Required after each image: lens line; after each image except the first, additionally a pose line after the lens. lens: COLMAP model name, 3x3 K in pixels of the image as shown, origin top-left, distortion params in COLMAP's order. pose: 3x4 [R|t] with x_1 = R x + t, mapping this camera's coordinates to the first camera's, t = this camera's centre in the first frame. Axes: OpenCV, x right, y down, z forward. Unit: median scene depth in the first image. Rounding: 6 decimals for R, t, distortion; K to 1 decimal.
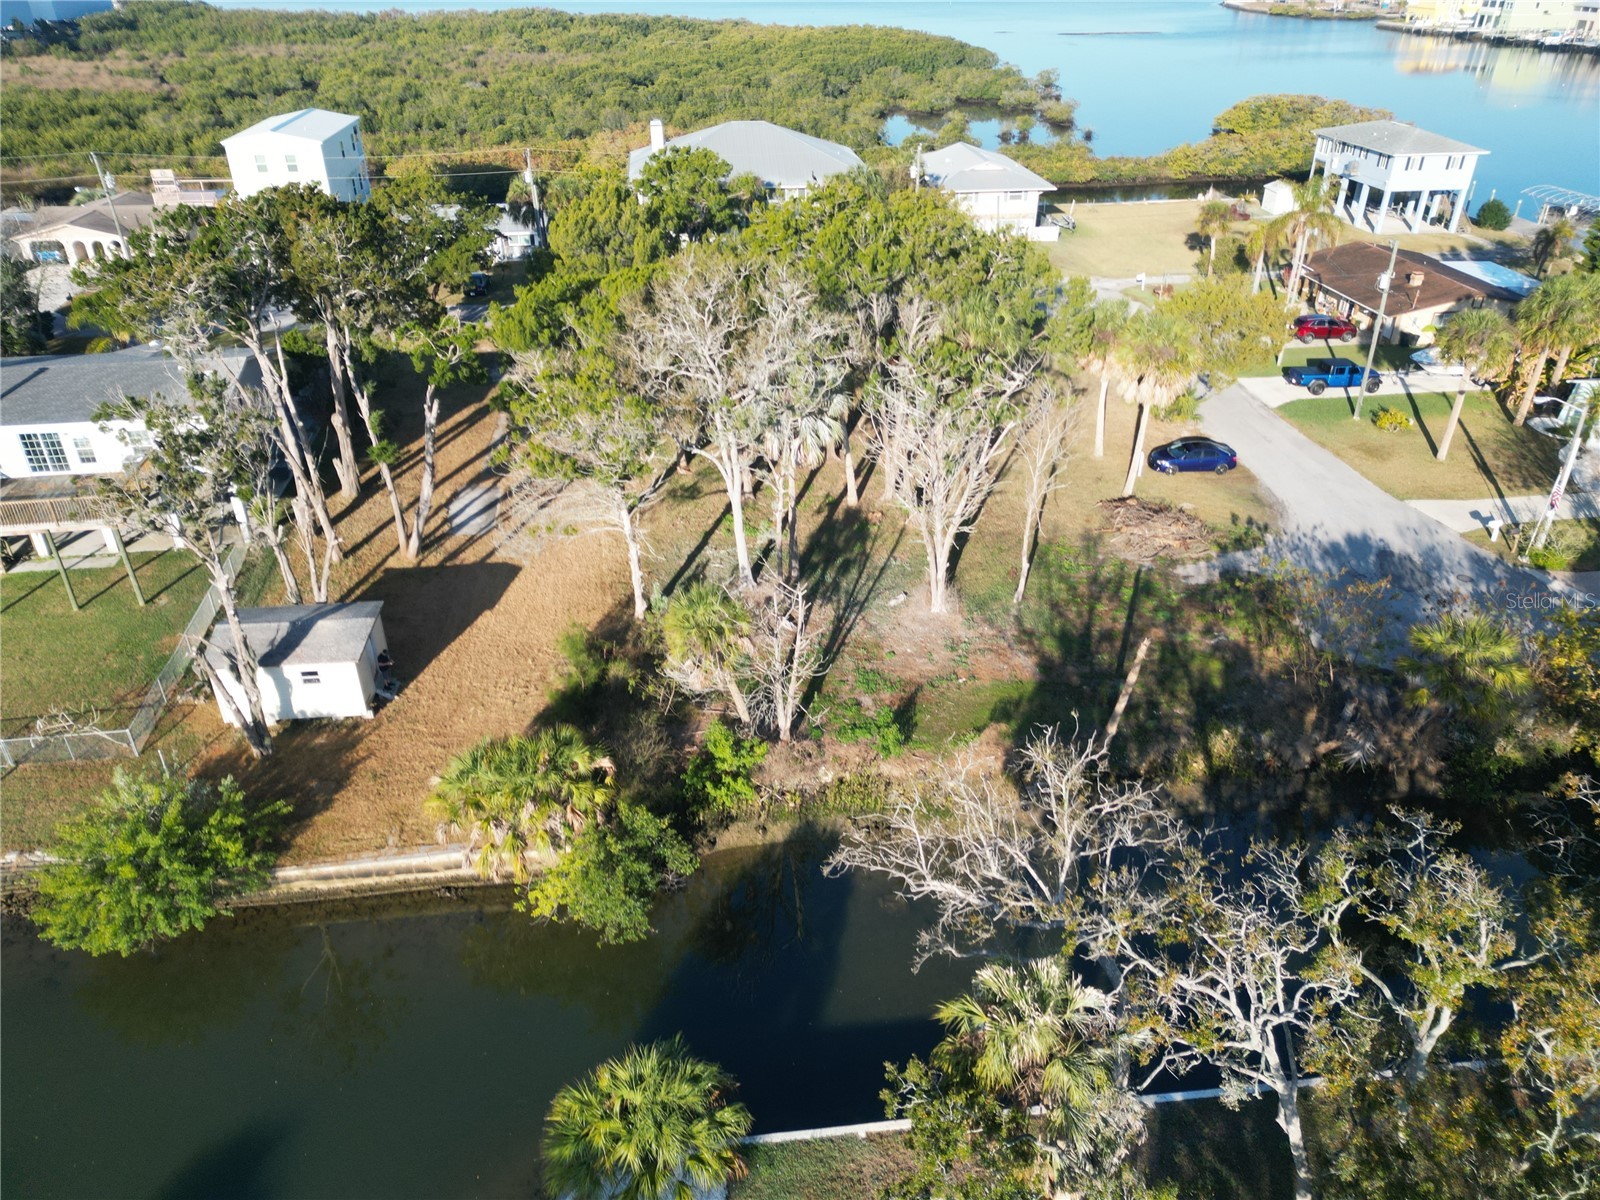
lens RADIAL K [[1108.8, 0, 800.0], [0, 1108.8, 600.0], [0, 0, 1]] dist [0.047528, -0.025270]
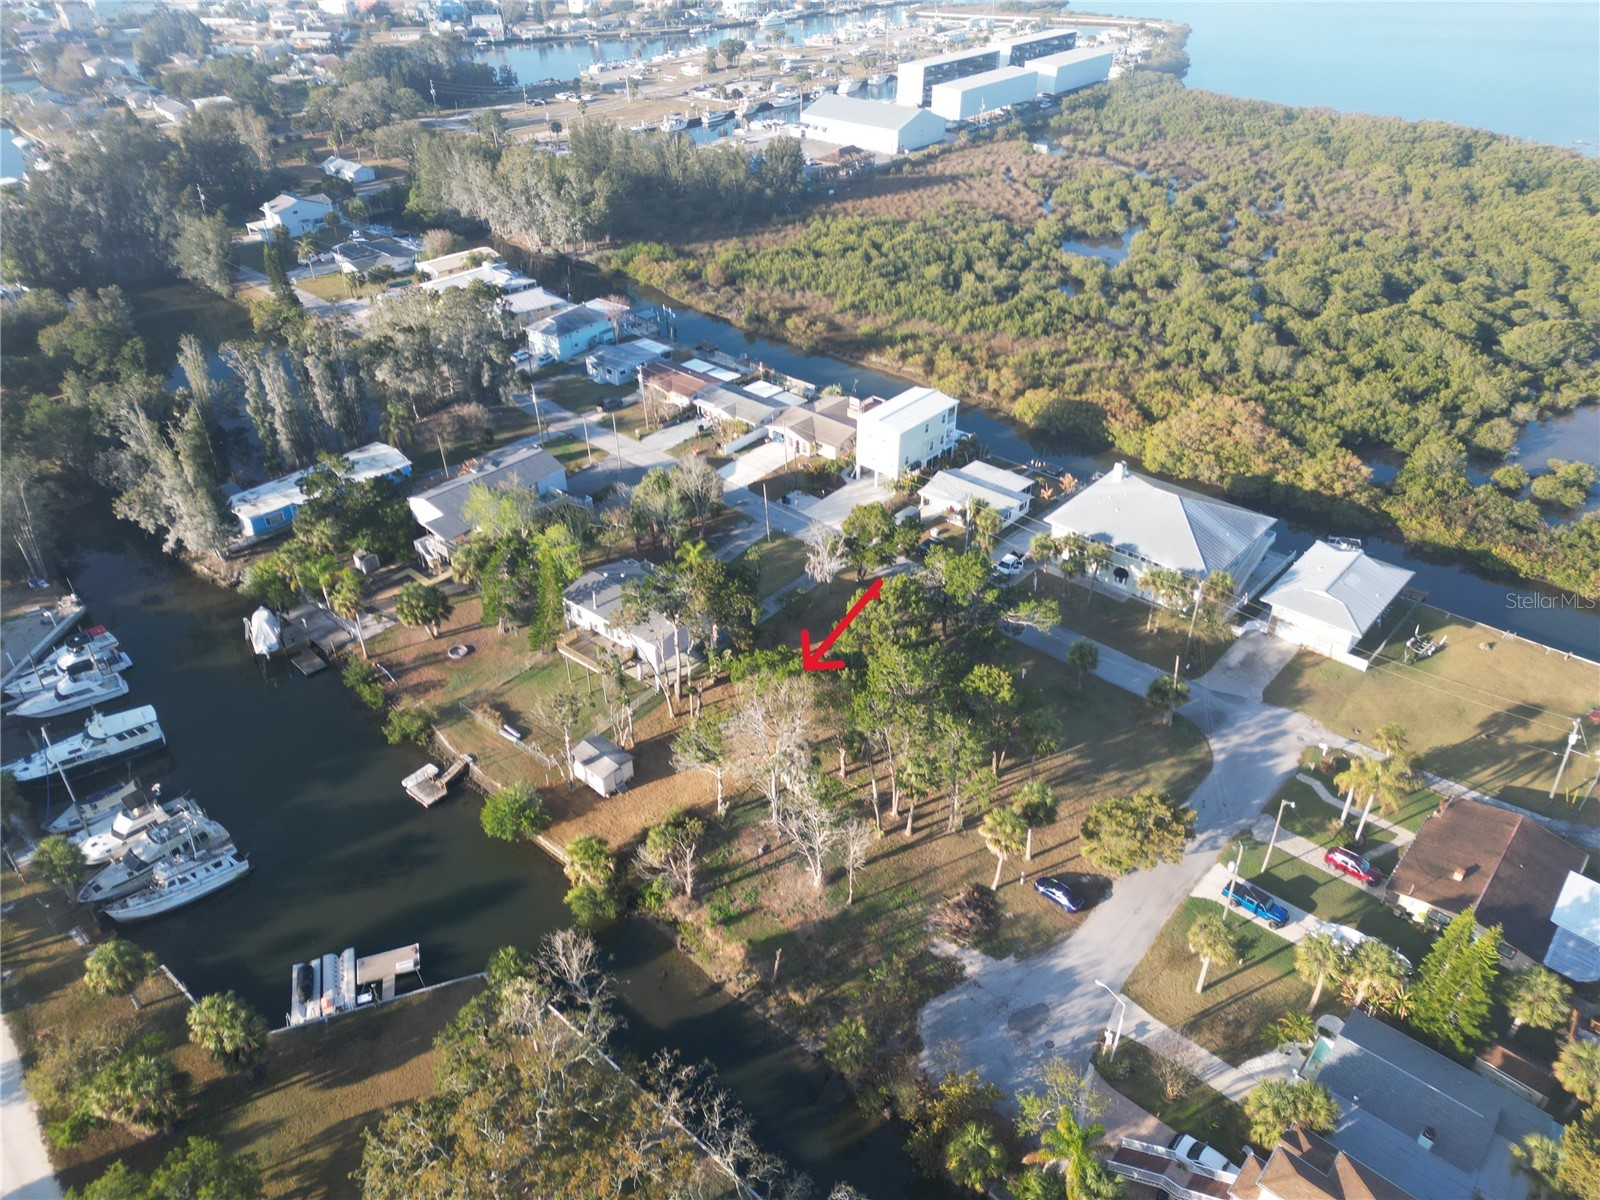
lens RADIAL K [[1102.9, 0, 795.8], [0, 1102.9, 603.8], [0, 0, 1]] dist [0.086117, -0.093398]
pose [[0.663844, 0.417152, -0.620722, 0.884662], [-0.373587, 0.903980, 0.207972, -0.669363], [0.647876, 0.093833, 0.755944, -0.488082]]
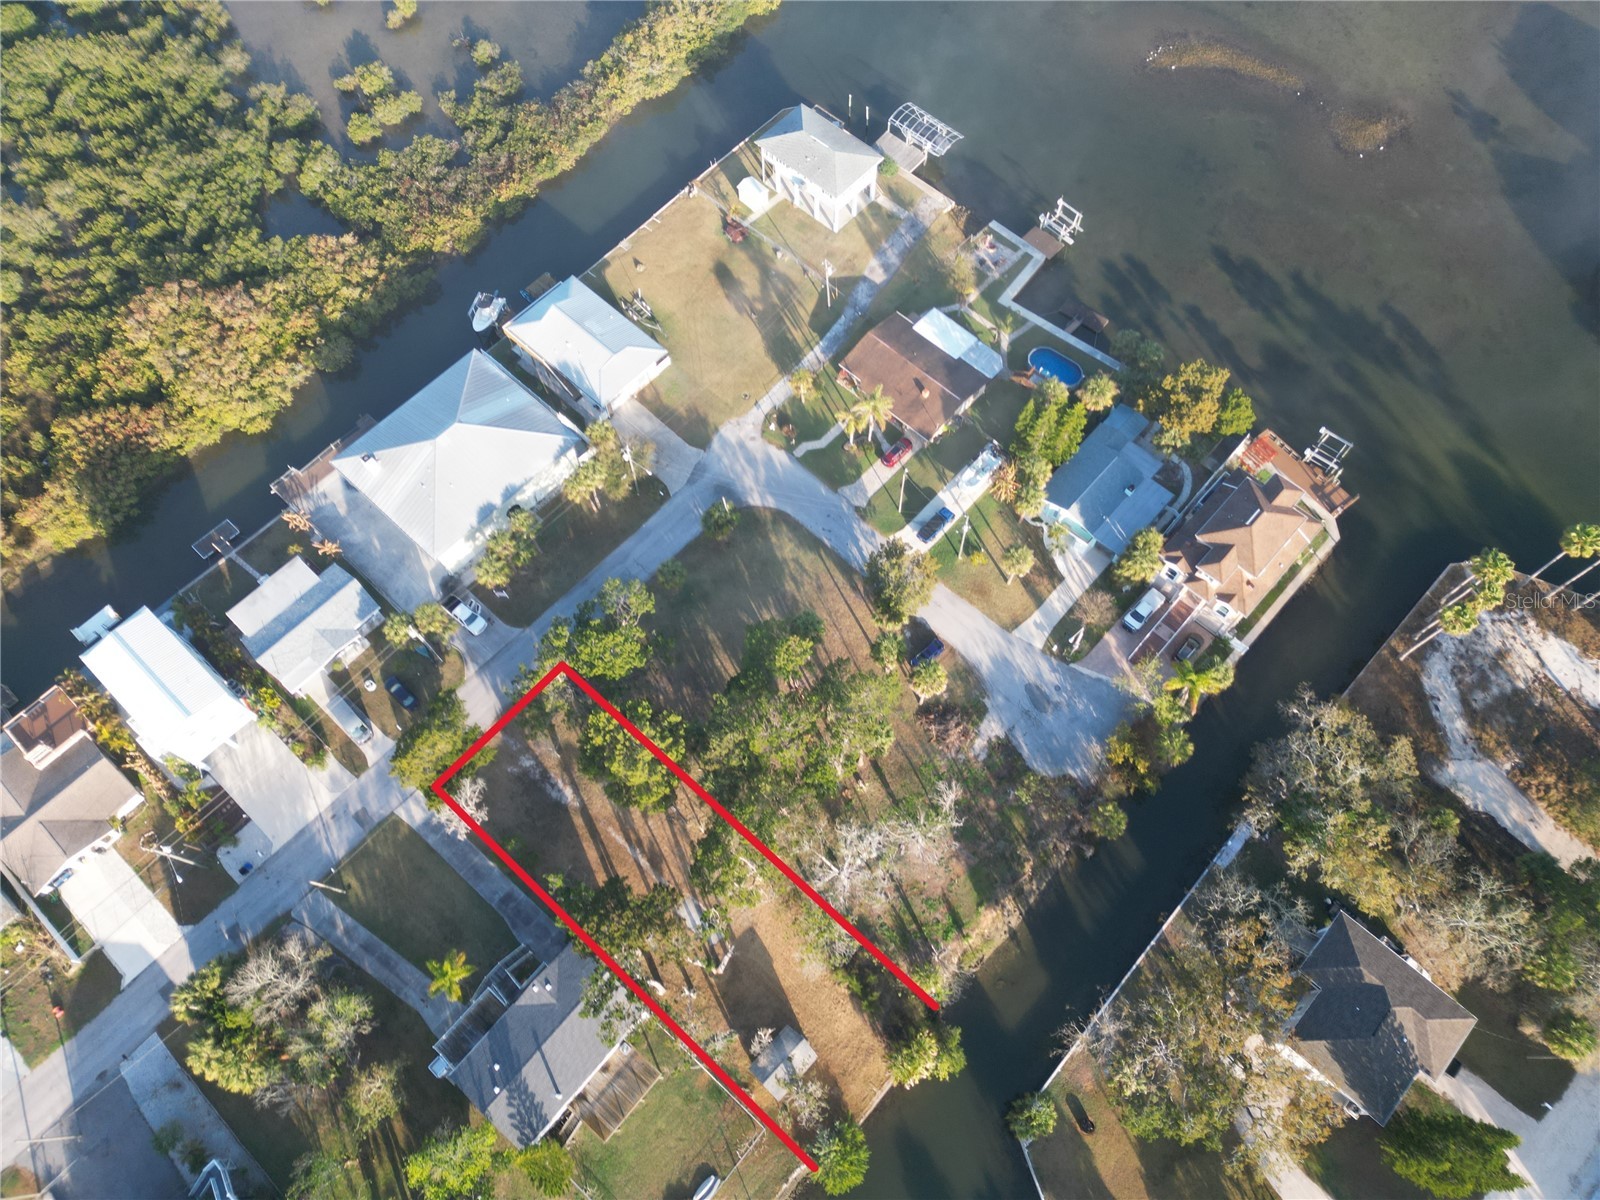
lens RADIAL K [[1080.6, 0, 789.5], [0, 1080.6, 605.6], [0, 0, 1]] dist [0.086955, -0.083491]
pose [[0.759765, -0.599886, 0.250786, -0.282905], [0.345526, 0.699247, 0.625832, -1.476953], [-0.550790, -0.388832, 0.738539, -0.301970]]
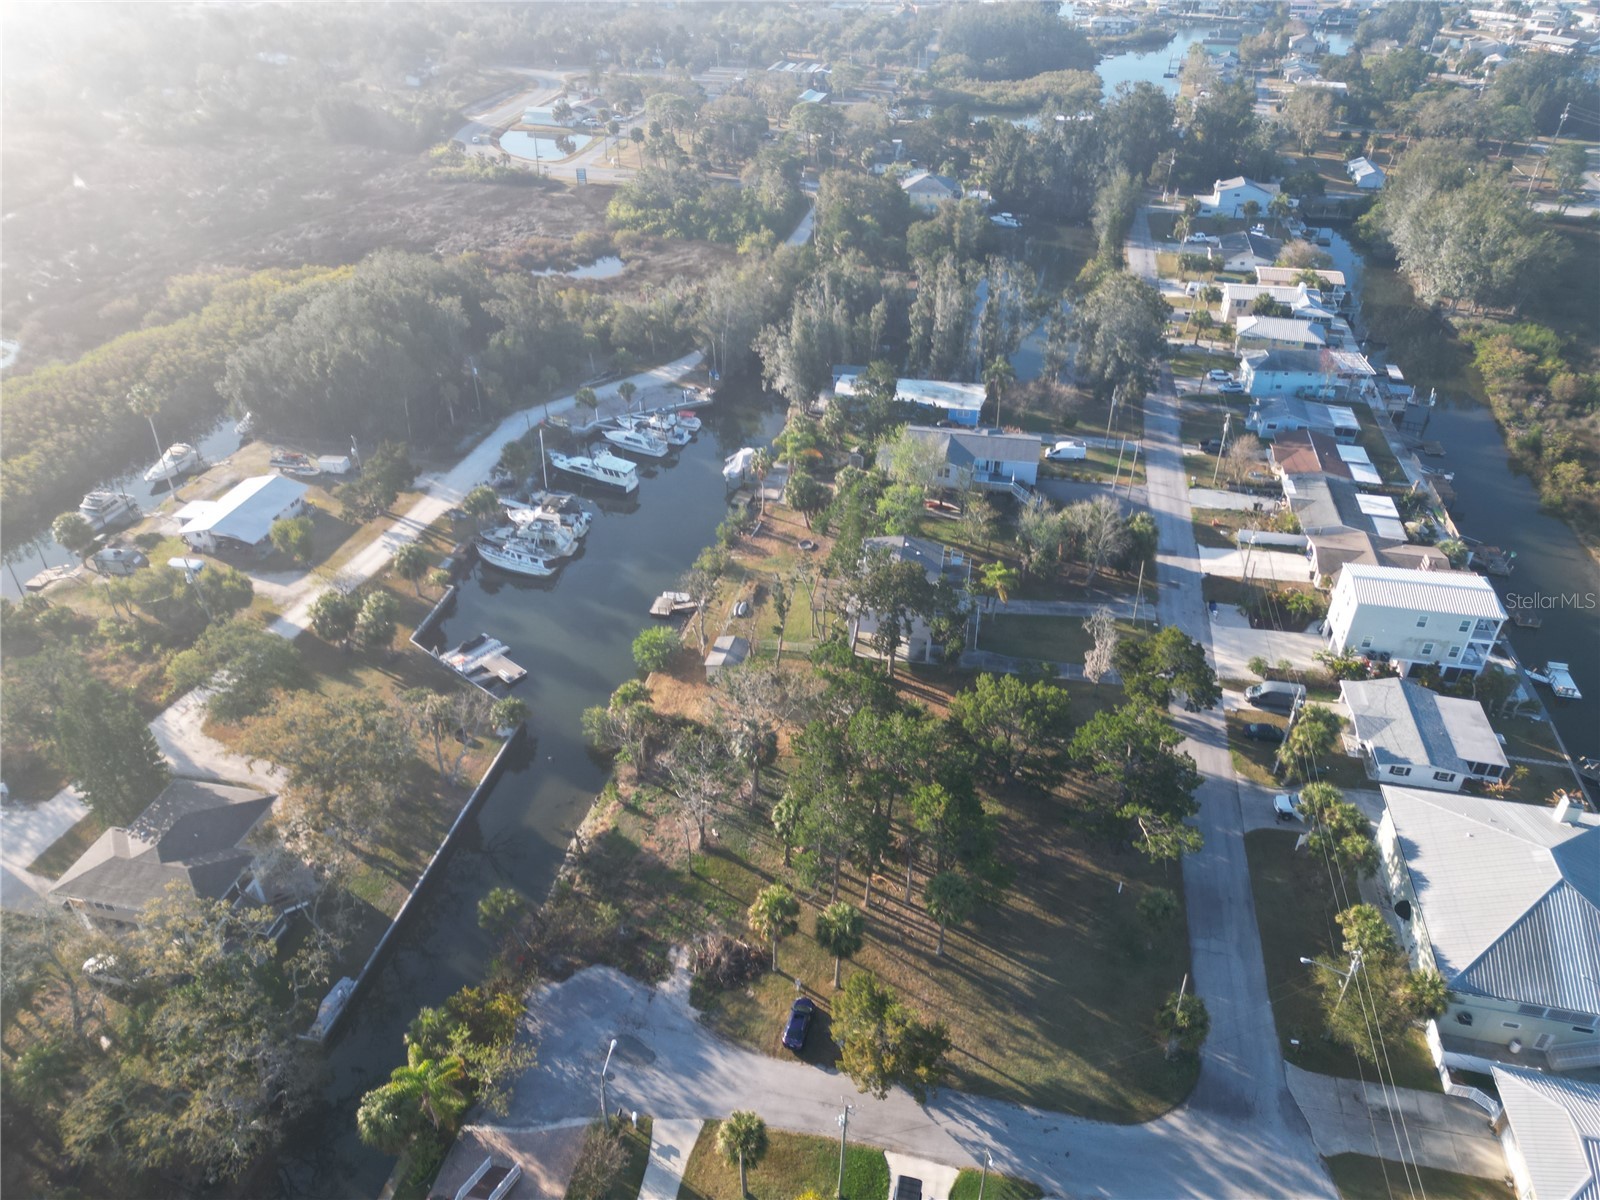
lens RADIAL K [[1102.9, 0, 795.8], [0, 1102.9, 603.8], [0, 0, 1]] dist [0.086117, -0.093398]
pose [[-0.318514, 0.536835, -0.781253, 1.131560], [-0.481636, 0.618210, 0.621162, -1.289701], [0.816440, 0.574129, 0.061651, 0.572505]]
